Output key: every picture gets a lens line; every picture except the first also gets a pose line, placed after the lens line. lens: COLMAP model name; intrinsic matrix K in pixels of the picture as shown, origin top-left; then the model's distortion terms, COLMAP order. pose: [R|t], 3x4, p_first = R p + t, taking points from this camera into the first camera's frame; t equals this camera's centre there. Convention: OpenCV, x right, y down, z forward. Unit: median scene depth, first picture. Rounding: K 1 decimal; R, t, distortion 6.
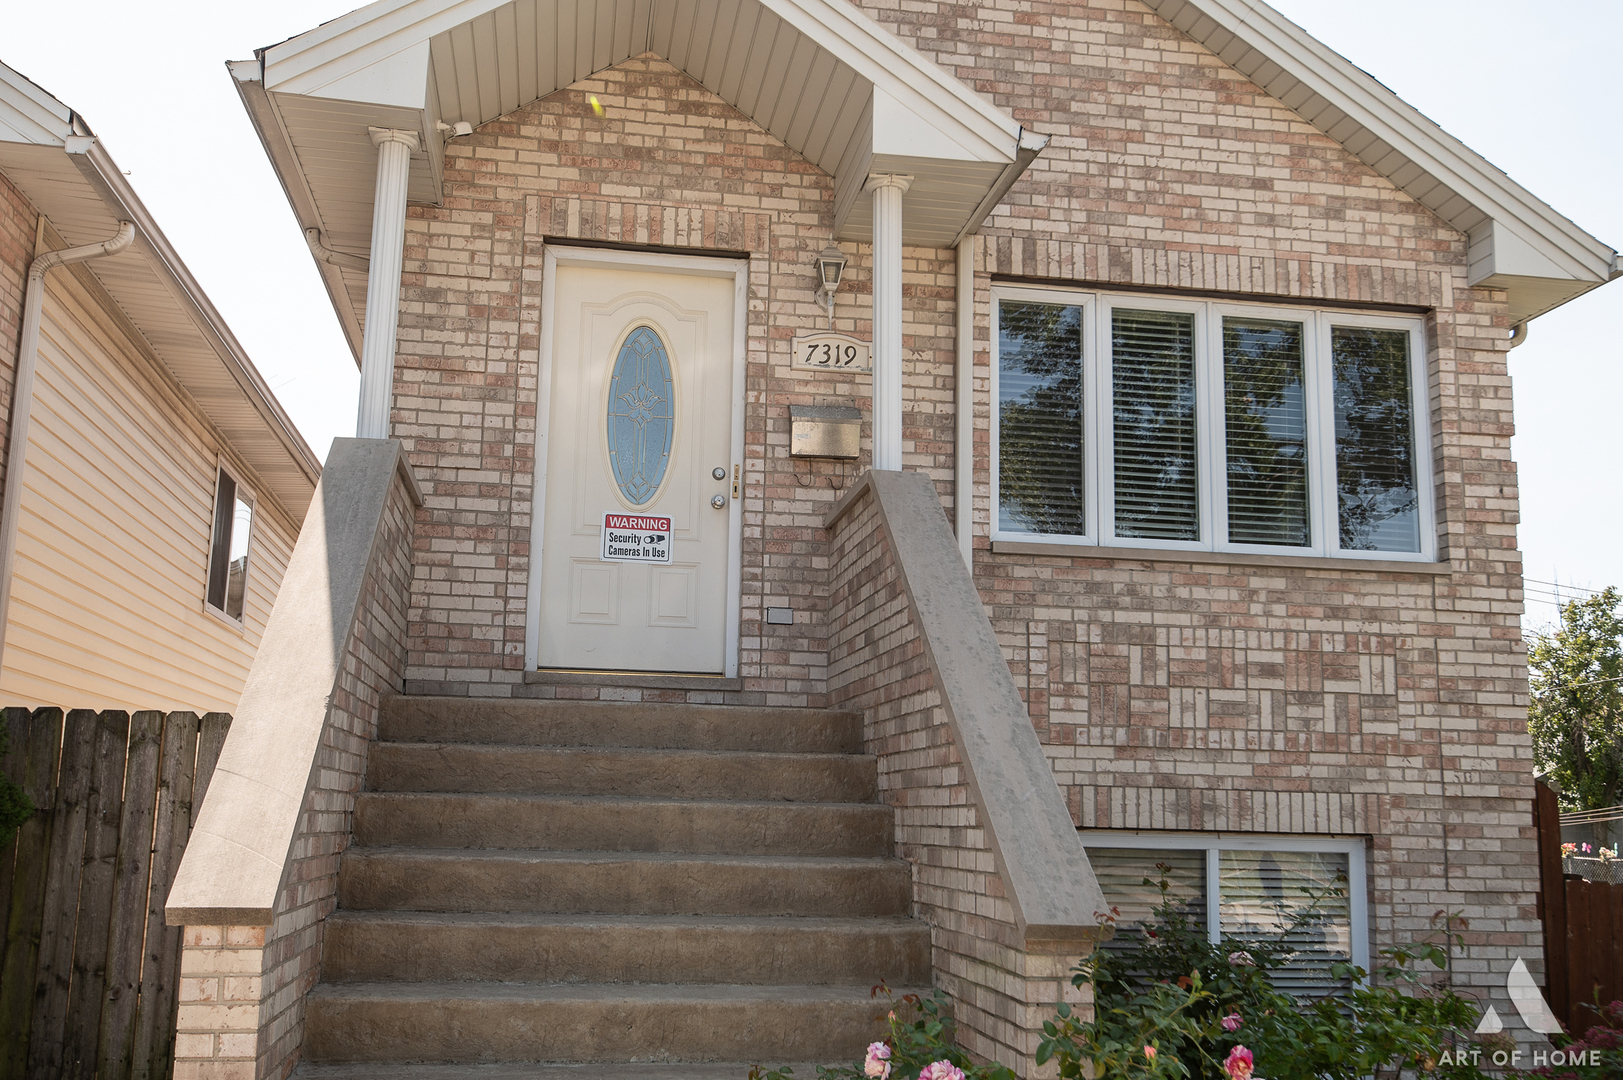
lens RADIAL K [[1565.6, 0, 807.7], [0, 1565.6, 545.0], [0, 0, 1]] dist [0.013578, 0.000000]
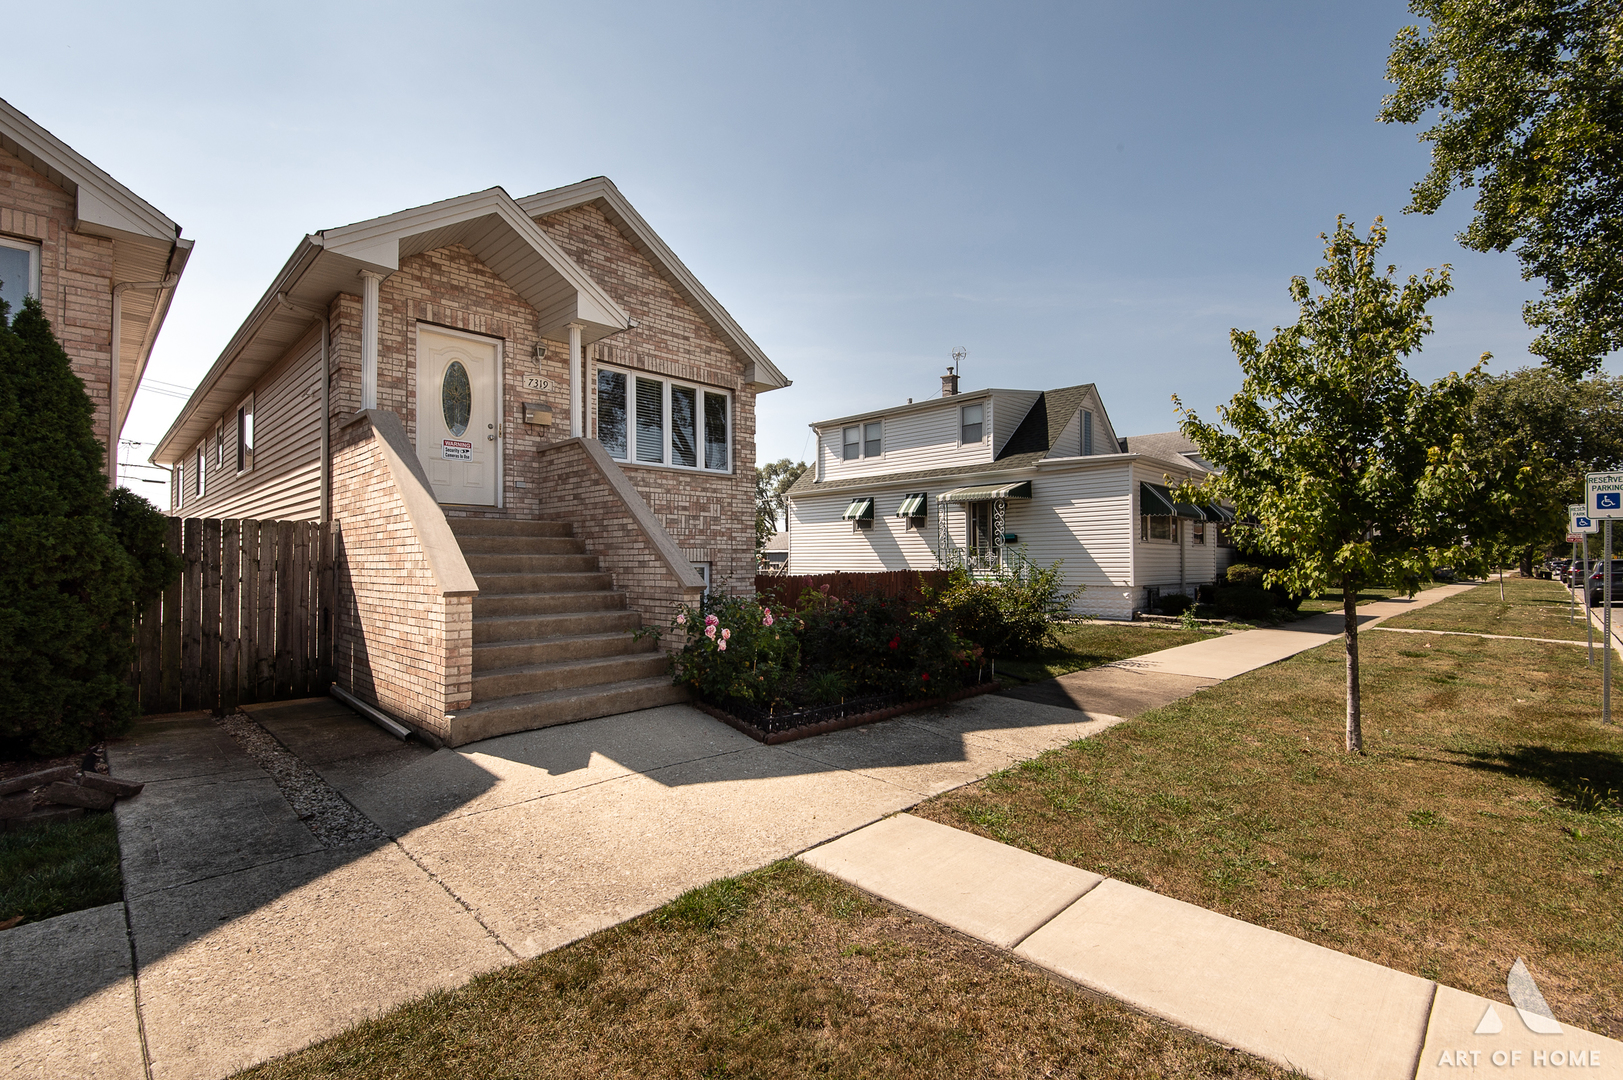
lens RADIAL K [[729.7, 0, 814.1], [0, 729.7, 538.2], [0, 0, 1]] dist [0.030229, -0.001875]
pose [[0.805738, -0.004738, 0.592253, -0.335110], [-0.080882, 0.989720, 0.117955, -0.048735], [-0.586723, -0.142943, 0.797071, -0.269698]]
